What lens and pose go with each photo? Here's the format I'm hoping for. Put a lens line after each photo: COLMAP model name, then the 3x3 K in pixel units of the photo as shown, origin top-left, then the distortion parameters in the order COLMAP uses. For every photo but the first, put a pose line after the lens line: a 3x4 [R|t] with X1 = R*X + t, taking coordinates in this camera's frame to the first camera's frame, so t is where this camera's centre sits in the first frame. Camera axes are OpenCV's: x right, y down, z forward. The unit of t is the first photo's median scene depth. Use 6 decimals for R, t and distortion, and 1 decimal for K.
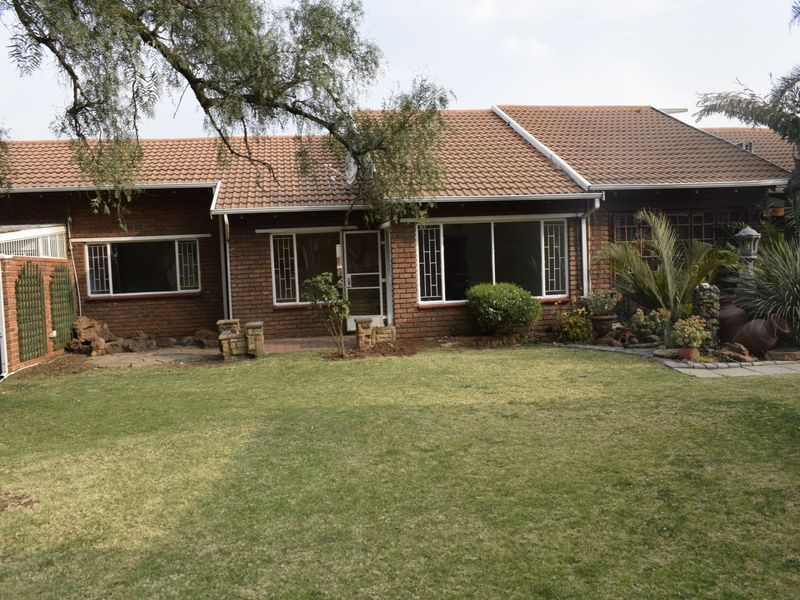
lens RADIAL K [[694.0, 0, 402.2], [0, 694.0, 296.9], [0, 0, 1]] dist [-0.019529, 0.005419]
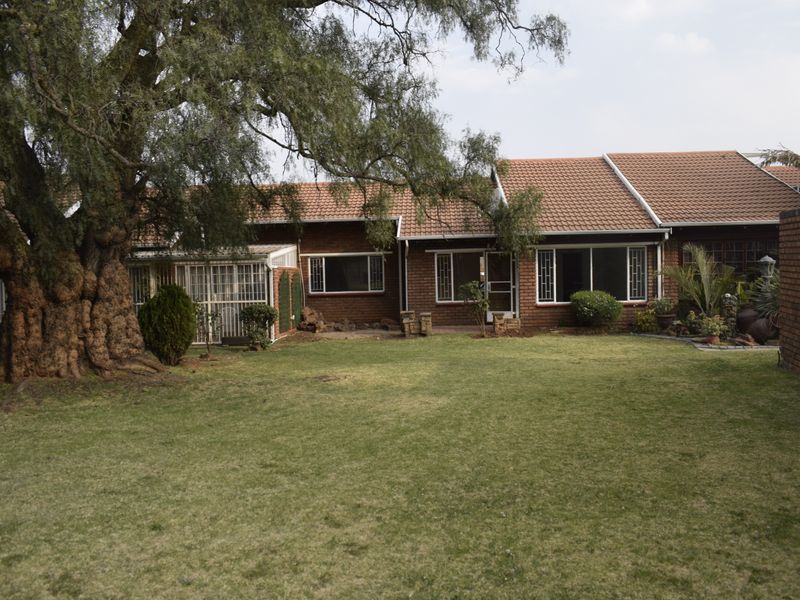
lens RADIAL K [[694.0, 0, 402.2], [0, 694.0, 296.9], [0, 0, 1]] dist [-0.019529, 0.005419]
pose [[0.979816, 0.024670, -0.198375, 0.034357], [-0.025820, 0.999661, -0.003213, 0.007698], [0.198229, 0.008270, 0.980121, -0.470387]]
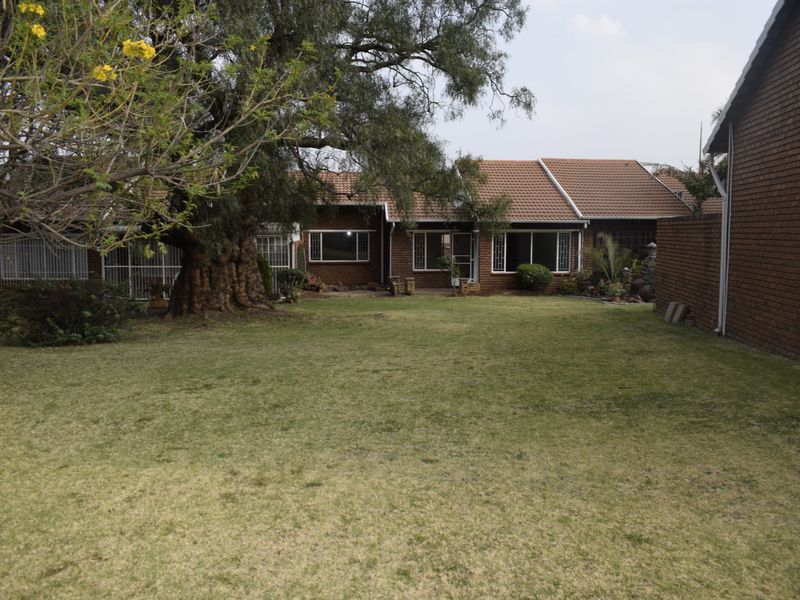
lens RADIAL K [[694.0, 0, 402.2], [0, 694.0, 296.9], [0, 0, 1]] dist [-0.019529, 0.005419]
pose [[0.996229, 0.047700, -0.072467, -0.082871], [-0.045318, 0.998388, 0.034165, 0.023045], [0.073980, -0.030752, 0.996785, -0.969640]]
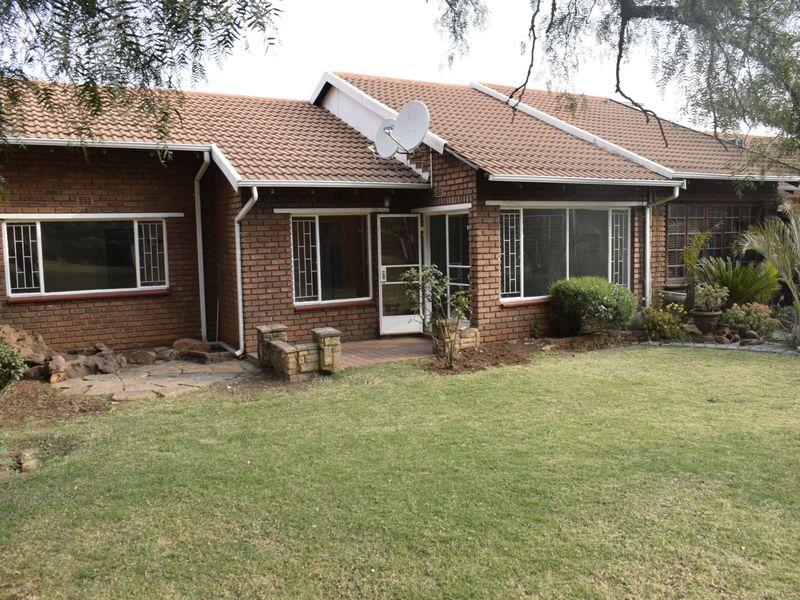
lens RADIAL K [[694.0, 0, 402.2], [0, 694.0, 296.9], [0, 0, 1]] dist [-0.019529, 0.005419]
pose [[0.936917, -0.012270, 0.349336, -0.381825], [0.008120, 0.999878, 0.013341, -0.007693], [-0.349457, -0.009663, 0.936903, 0.237300]]
